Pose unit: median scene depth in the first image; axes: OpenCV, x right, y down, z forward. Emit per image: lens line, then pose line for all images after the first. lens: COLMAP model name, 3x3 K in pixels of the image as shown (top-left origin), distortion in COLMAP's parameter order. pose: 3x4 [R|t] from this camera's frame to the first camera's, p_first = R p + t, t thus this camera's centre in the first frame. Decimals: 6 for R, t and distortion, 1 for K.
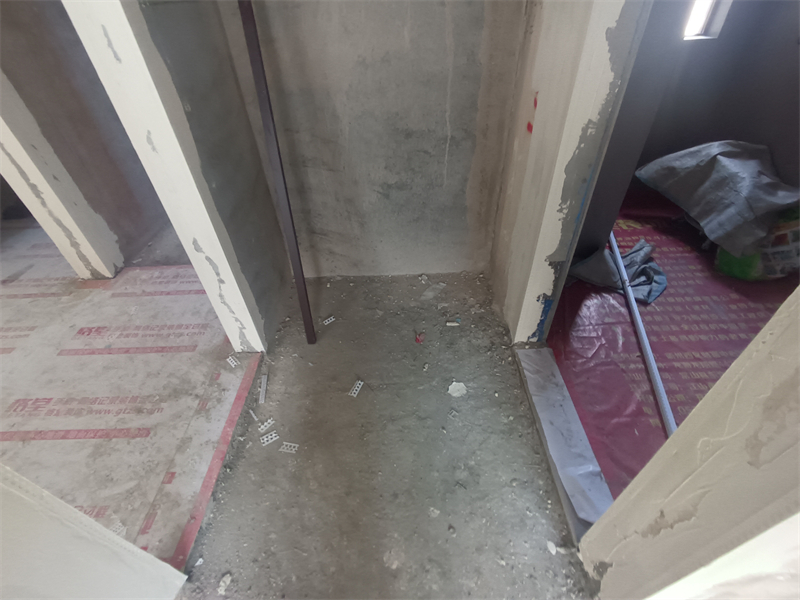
lens RADIAL K [[365.6, 0, 397.7], [0, 365.6, 299.2], [0, 0, 1]] dist [0.000941, -0.003095]
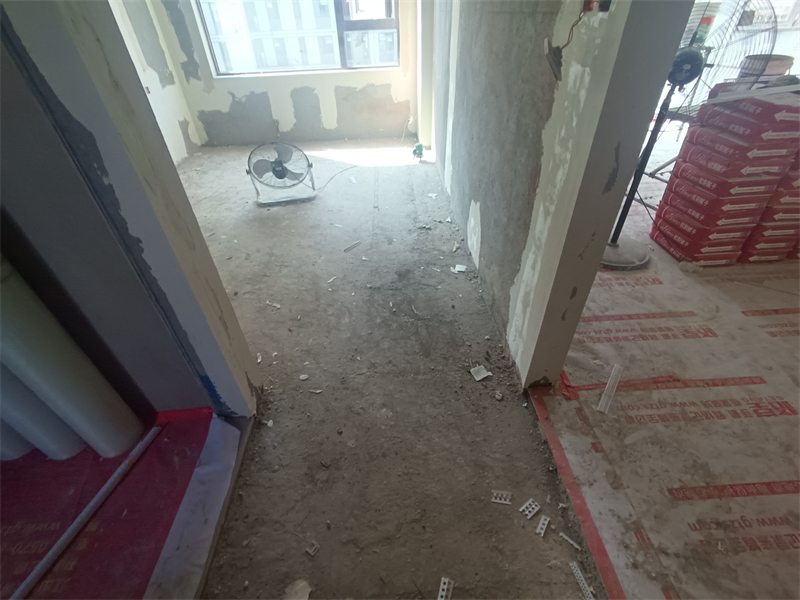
lens RADIAL K [[365.6, 0, 397.3], [0, 365.6, 301.0], [0, 0, 1]] dist [0.000941, -0.003095]
pose [[-0.995359, 0.092877, 0.025187, -0.107070], [0.041959, 0.183317, 0.982158, -0.590802], [0.086602, 0.978657, -0.186364, 0.668909]]
